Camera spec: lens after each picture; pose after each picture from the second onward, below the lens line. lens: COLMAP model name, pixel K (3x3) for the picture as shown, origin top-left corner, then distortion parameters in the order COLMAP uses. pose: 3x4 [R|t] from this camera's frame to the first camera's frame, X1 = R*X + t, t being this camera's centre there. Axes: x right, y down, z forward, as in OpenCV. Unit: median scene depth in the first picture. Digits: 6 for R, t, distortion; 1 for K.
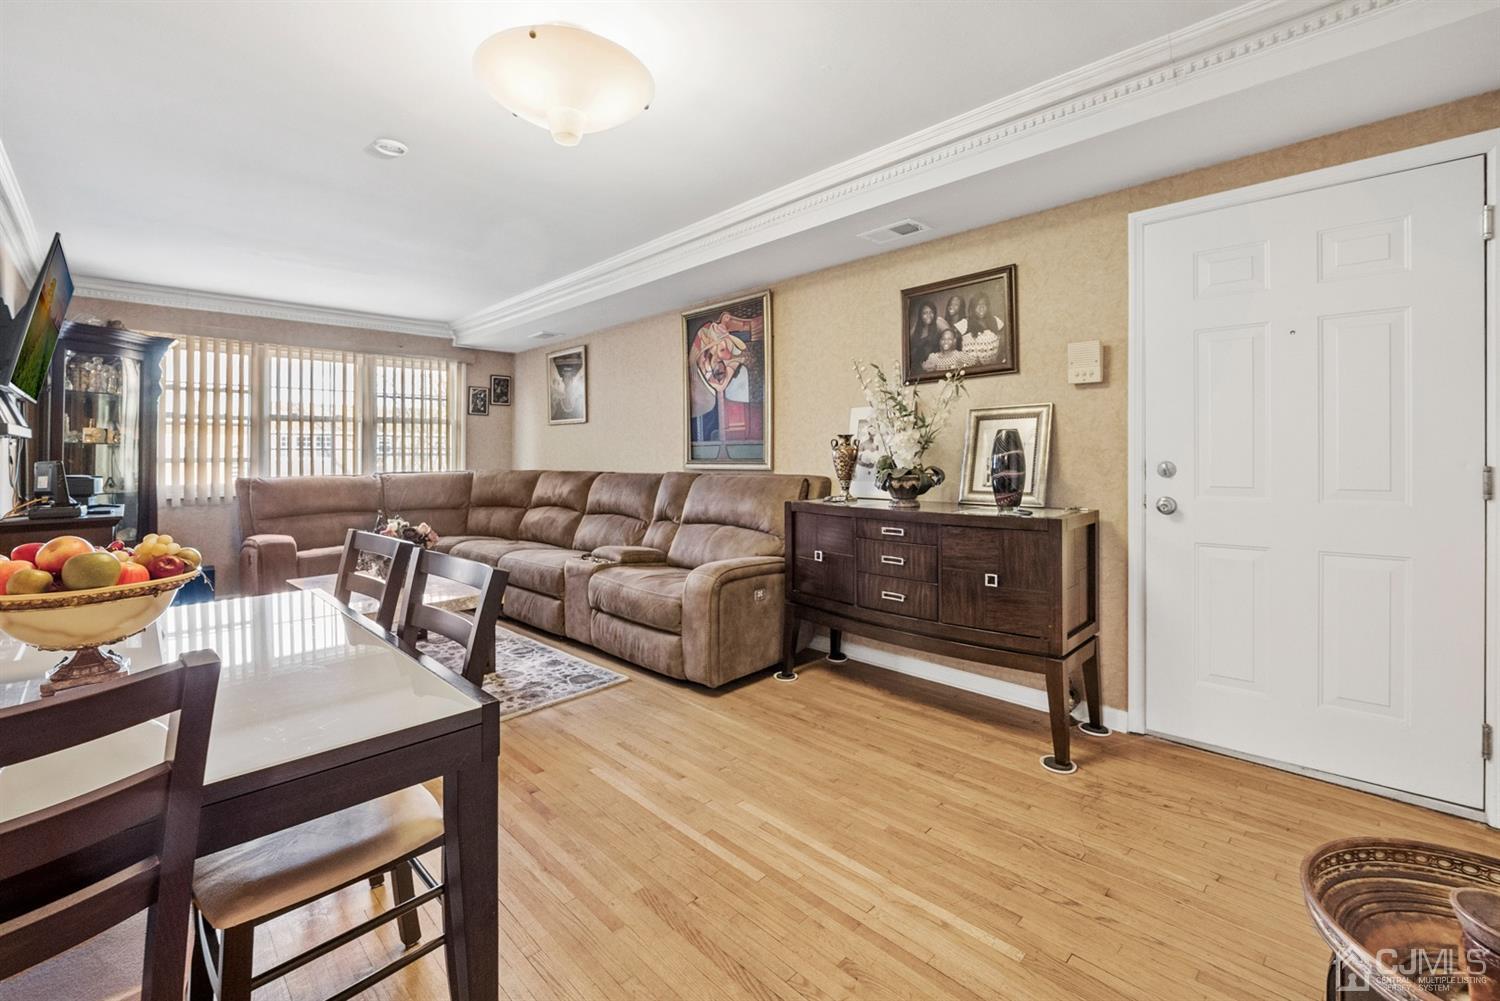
lens RADIAL K [[643.9, 0, 746.2], [0, 643.9, 452.9], [0, 0, 1]] dist [0.002501, -0.000399]
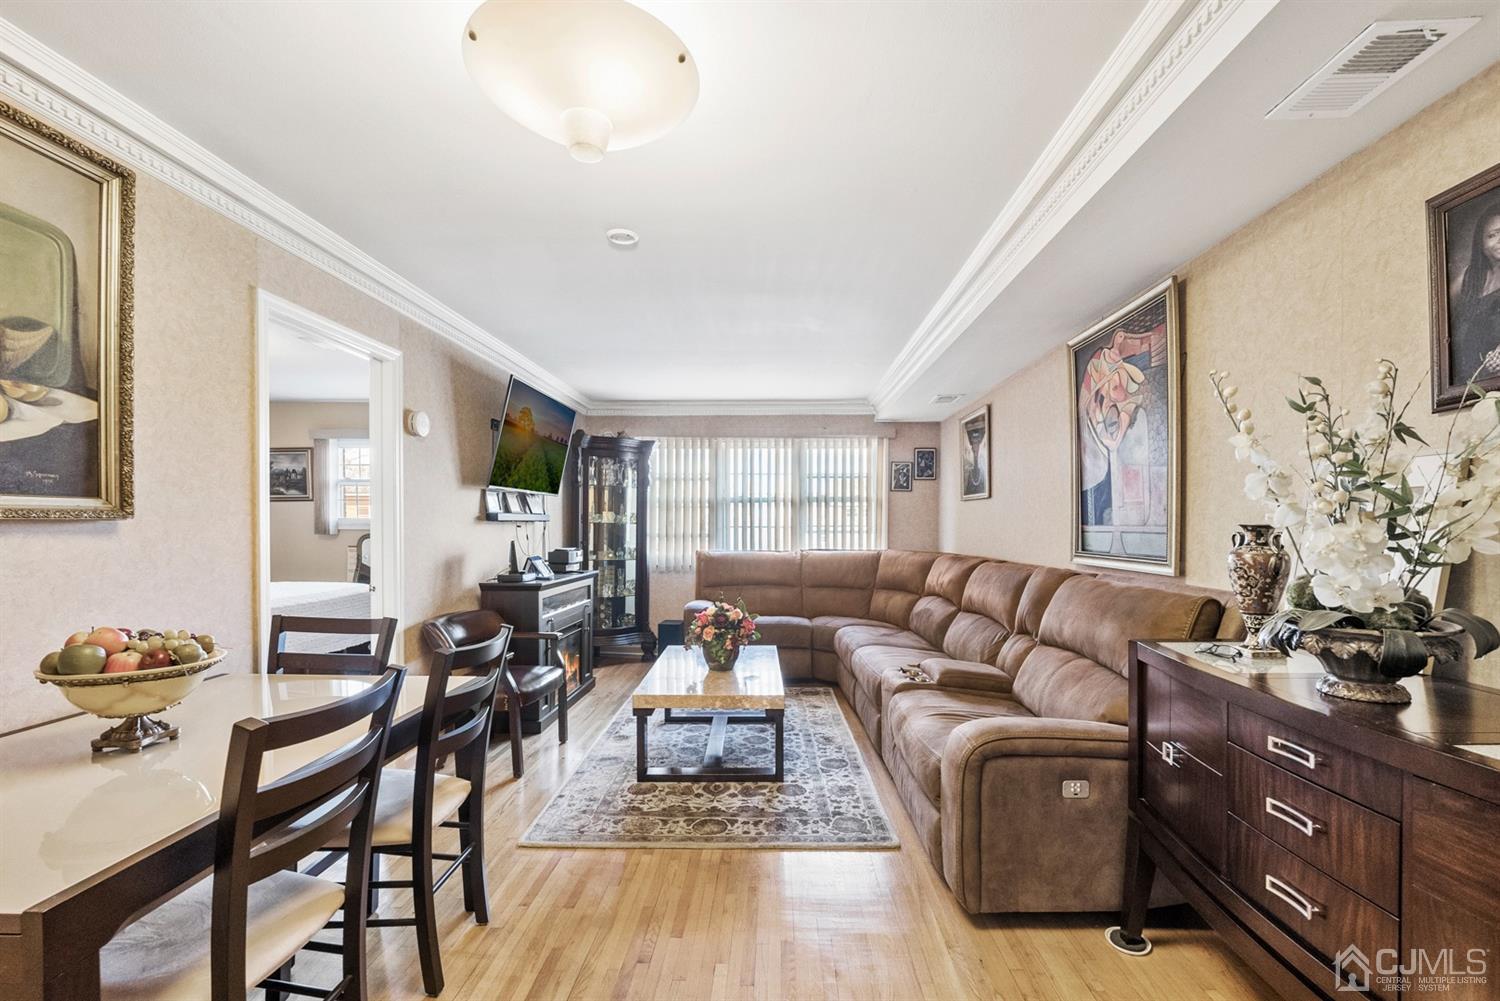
lens RADIAL K [[642.4, 0, 758.0], [0, 642.4, 528.0], [0, 0, 1]] dist [-0.009101, -0.000747]
pose [[0.689184, 0.012616, -0.724476, 0.204598], [-0.004907, 0.999907, 0.012745, -0.024904], [0.724569, -0.005229, 0.689182, 0.307339]]
